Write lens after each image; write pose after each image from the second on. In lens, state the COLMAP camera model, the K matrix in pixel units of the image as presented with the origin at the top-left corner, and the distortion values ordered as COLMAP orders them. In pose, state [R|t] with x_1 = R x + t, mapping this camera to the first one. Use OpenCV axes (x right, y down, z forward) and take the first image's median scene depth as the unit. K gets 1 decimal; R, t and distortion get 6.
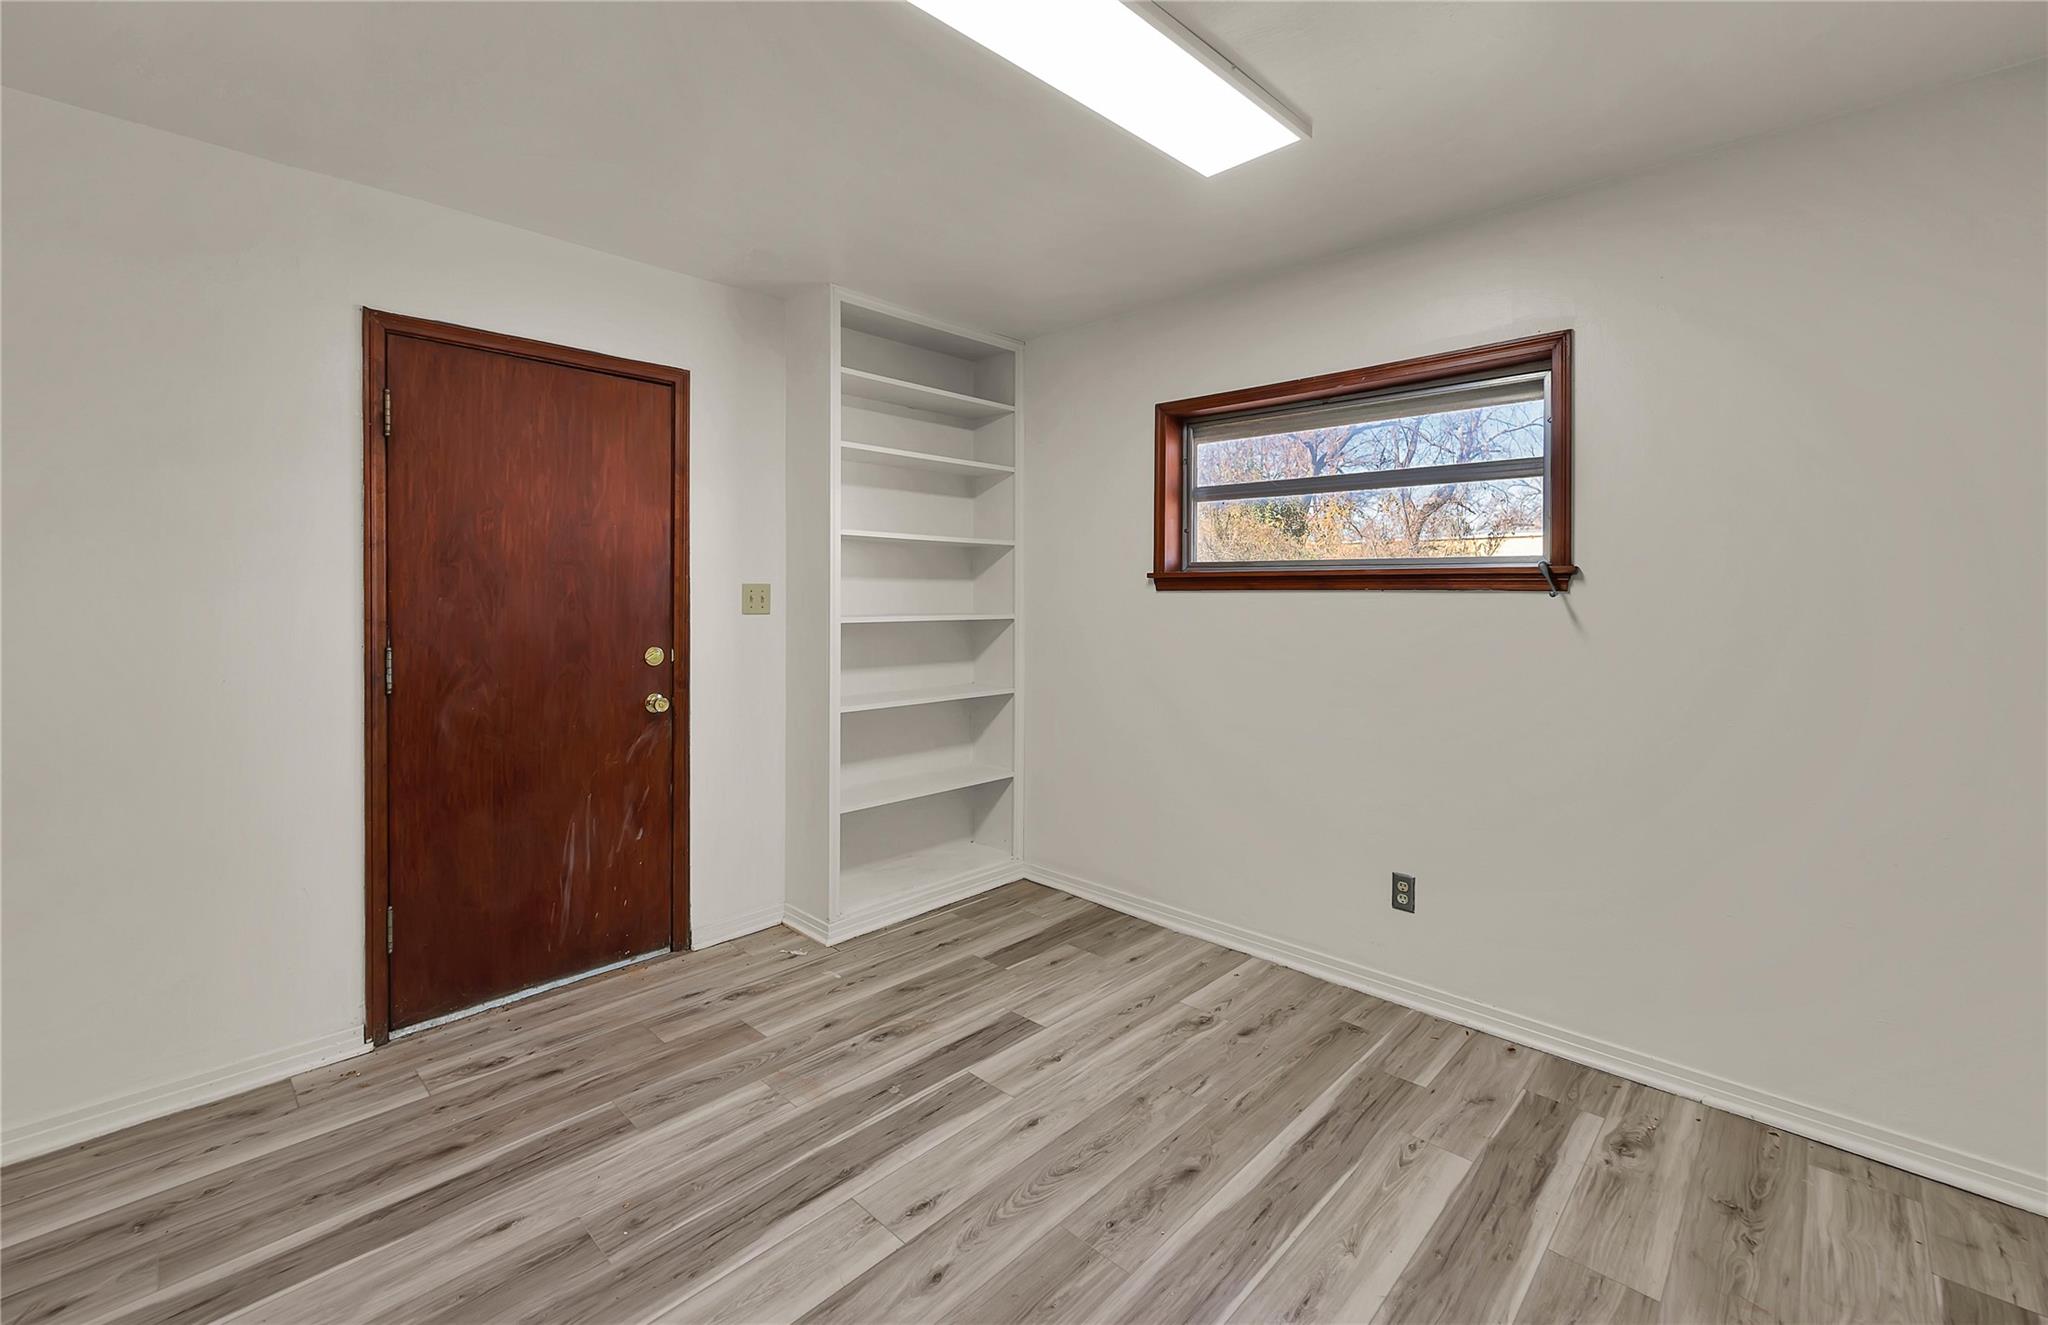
lens RADIAL K [[837.9, 0, 1023.1], [0, 837.9, 596.6], [0, 0, 1]] dist [0.001186, 0.000077]
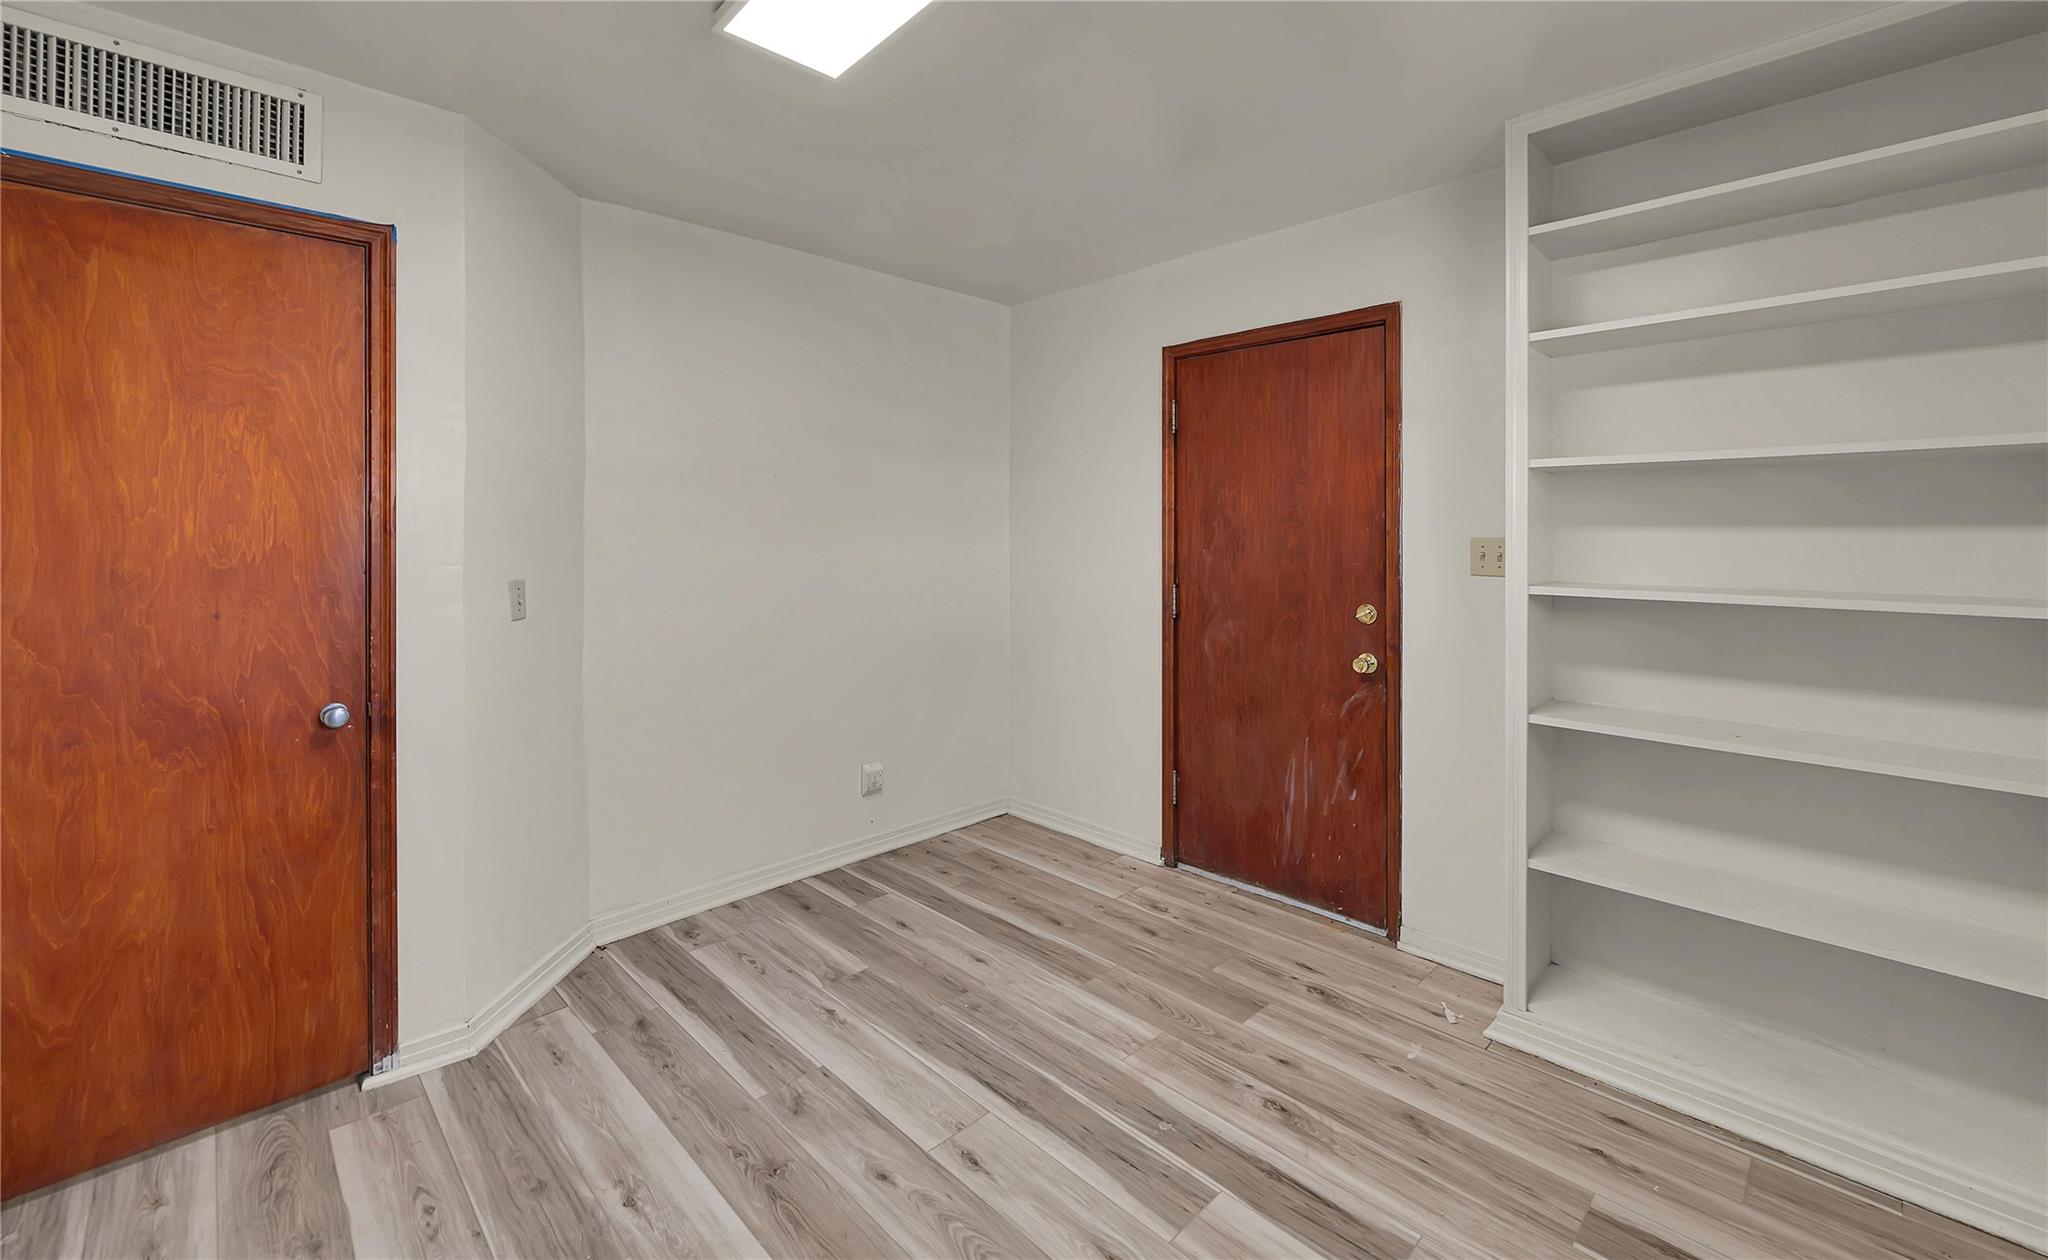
lens RADIAL K [[835.1, 0, 1023.5], [0, 835.1, 536.5], [0, 0, 1]] dist [-0.000572, -0.000135]
pose [[-0.024167, -0.000243, -0.999708, 0.619772], [-0.005129, 0.999987, -0.000119, -0.017730], [0.999695, 0.005125, -0.024168, 0.758316]]
